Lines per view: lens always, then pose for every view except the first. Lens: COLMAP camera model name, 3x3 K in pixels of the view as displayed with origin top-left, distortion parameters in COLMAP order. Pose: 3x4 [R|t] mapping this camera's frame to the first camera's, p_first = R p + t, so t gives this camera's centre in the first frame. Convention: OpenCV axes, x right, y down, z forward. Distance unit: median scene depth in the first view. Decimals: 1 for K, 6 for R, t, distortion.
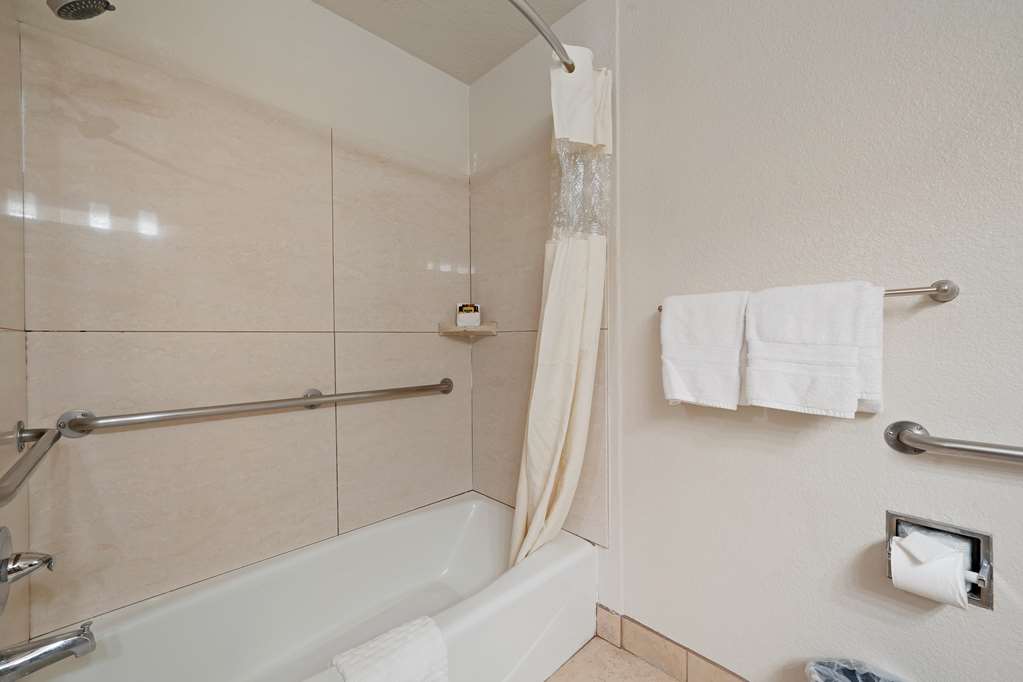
lens RADIAL K [[406.3, 0, 511.5], [0, 406.3, 341.0], [0, 0, 1]] dist [-0.000807, 0.000342]
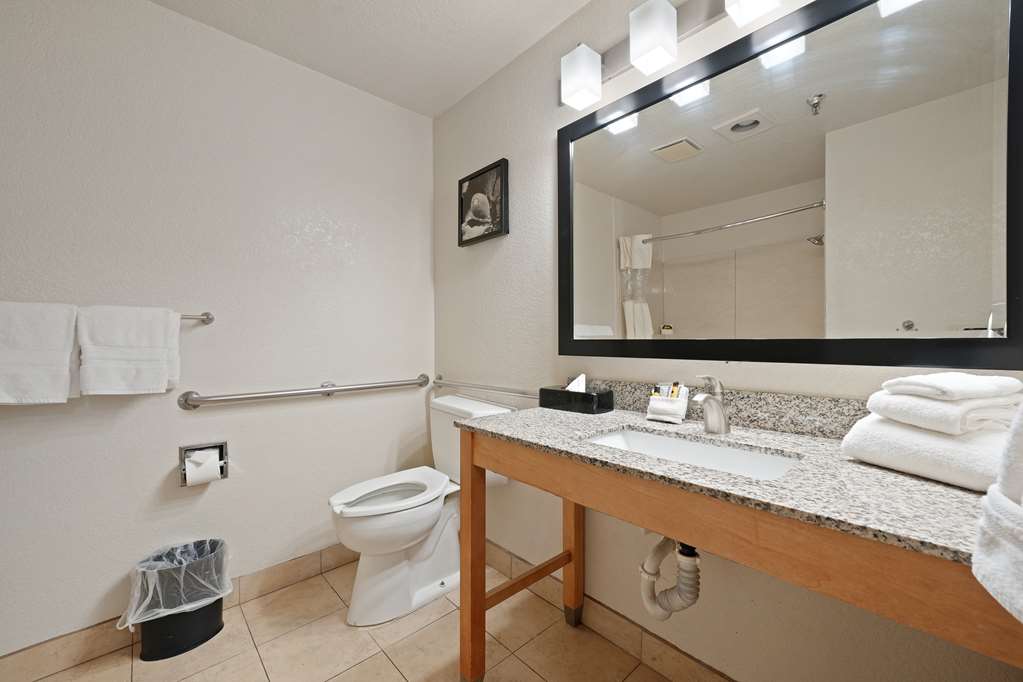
lens RADIAL K [[406.3, 0, 511.5], [0, 406.3, 341.0], [0, 0, 1]] dist [-0.000807, 0.000342]
pose [[-0.009009, 0.009593, 0.999913, -0.789045], [0.012023, 0.999883, -0.009485, 0.016698], [-0.999887, 0.011936, -0.009123, -0.369534]]
